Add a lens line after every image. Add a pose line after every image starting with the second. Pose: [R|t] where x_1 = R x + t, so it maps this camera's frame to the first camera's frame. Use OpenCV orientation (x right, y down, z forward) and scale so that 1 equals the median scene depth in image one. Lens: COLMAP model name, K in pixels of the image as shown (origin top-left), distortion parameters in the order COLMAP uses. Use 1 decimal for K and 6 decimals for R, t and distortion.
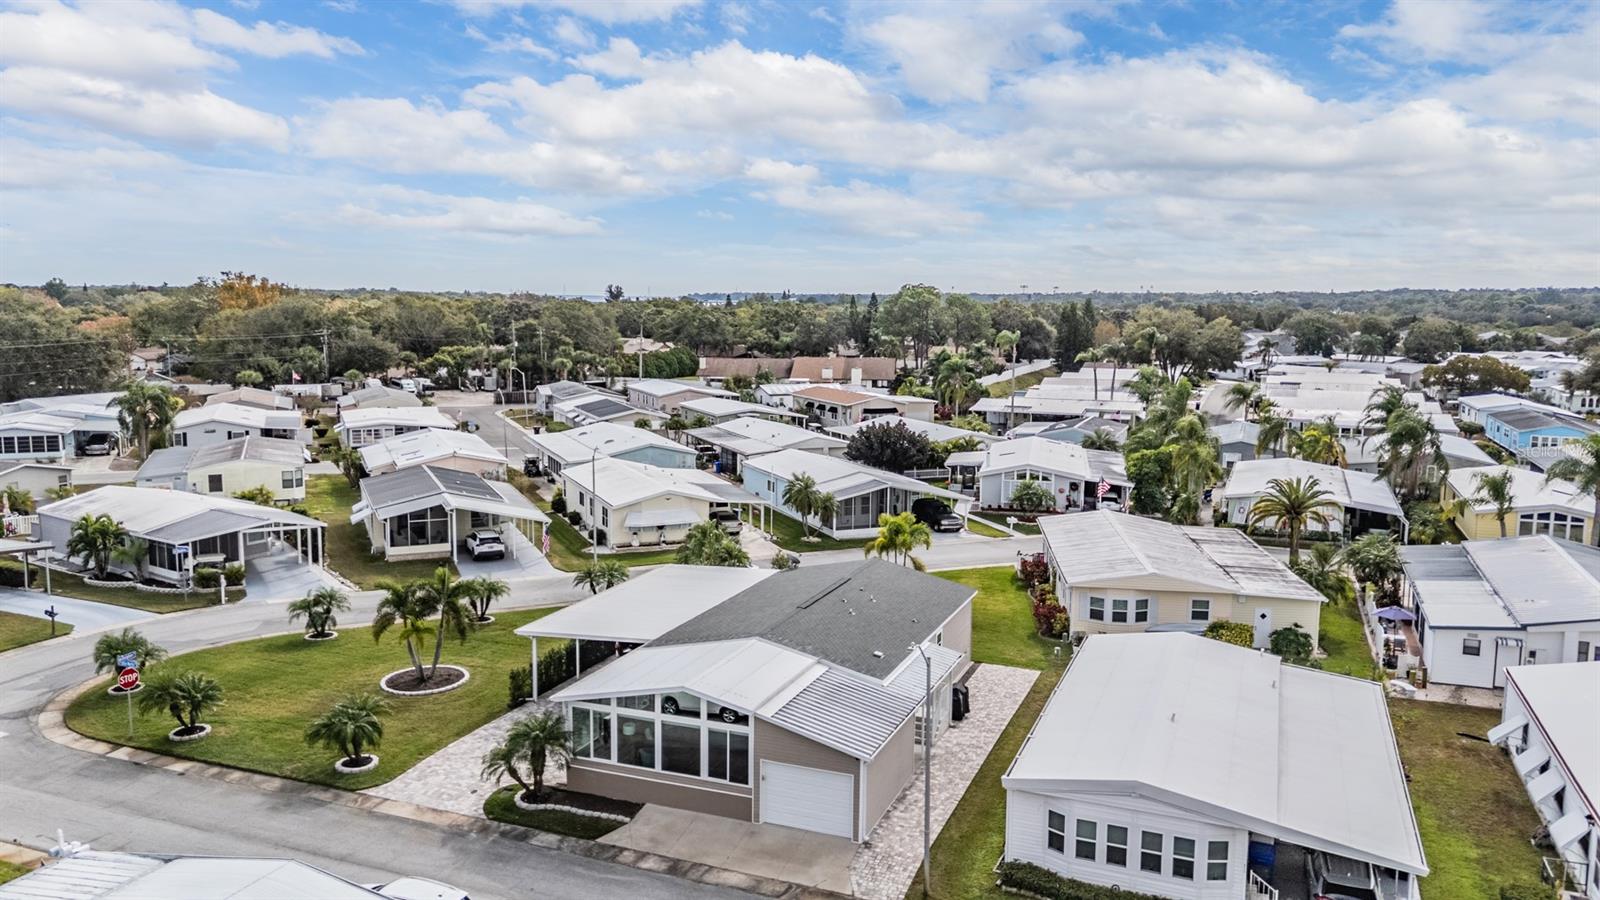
lens RADIAL K [[1185.6, 0, 802.0], [0, 1185.6, 446.4], [0, 0, 1]] dist [0.067939, -0.057480]
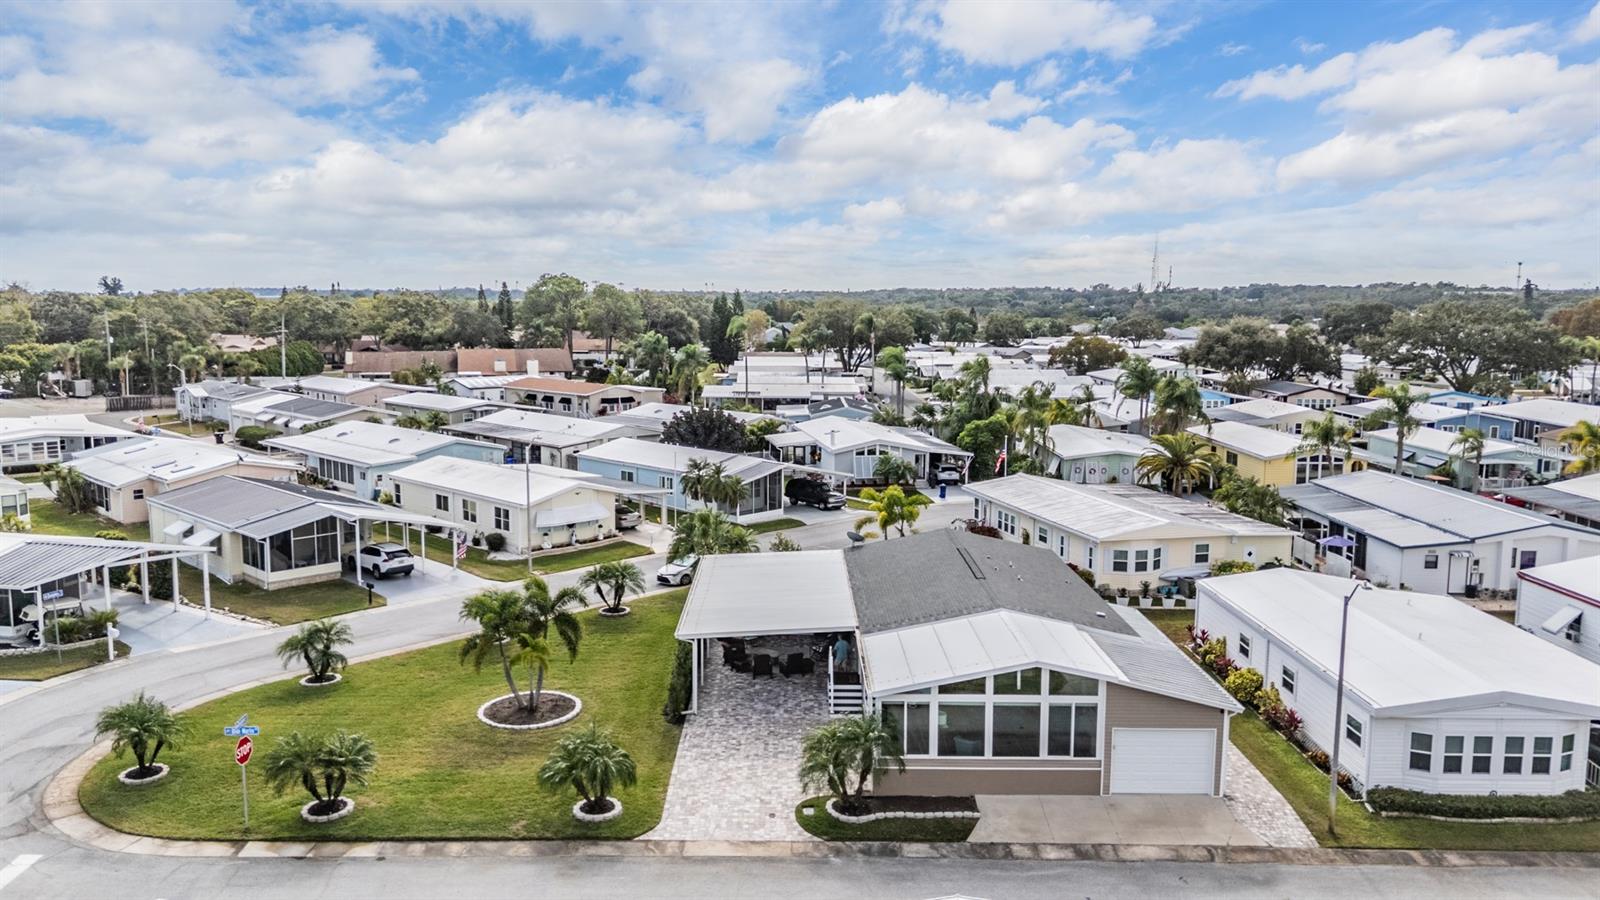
lens RADIAL K [[1185.6, 0, 804.9], [0, 1185.6, 451.3], [0, 0, 1]] dist [0.067939, -0.057480]
pose [[0.923775, -0.052320, 0.379345, -0.507443], [0.050124, 0.998620, 0.015671, 0.012183], [-0.379642, 0.004538, 0.925122, 0.173115]]
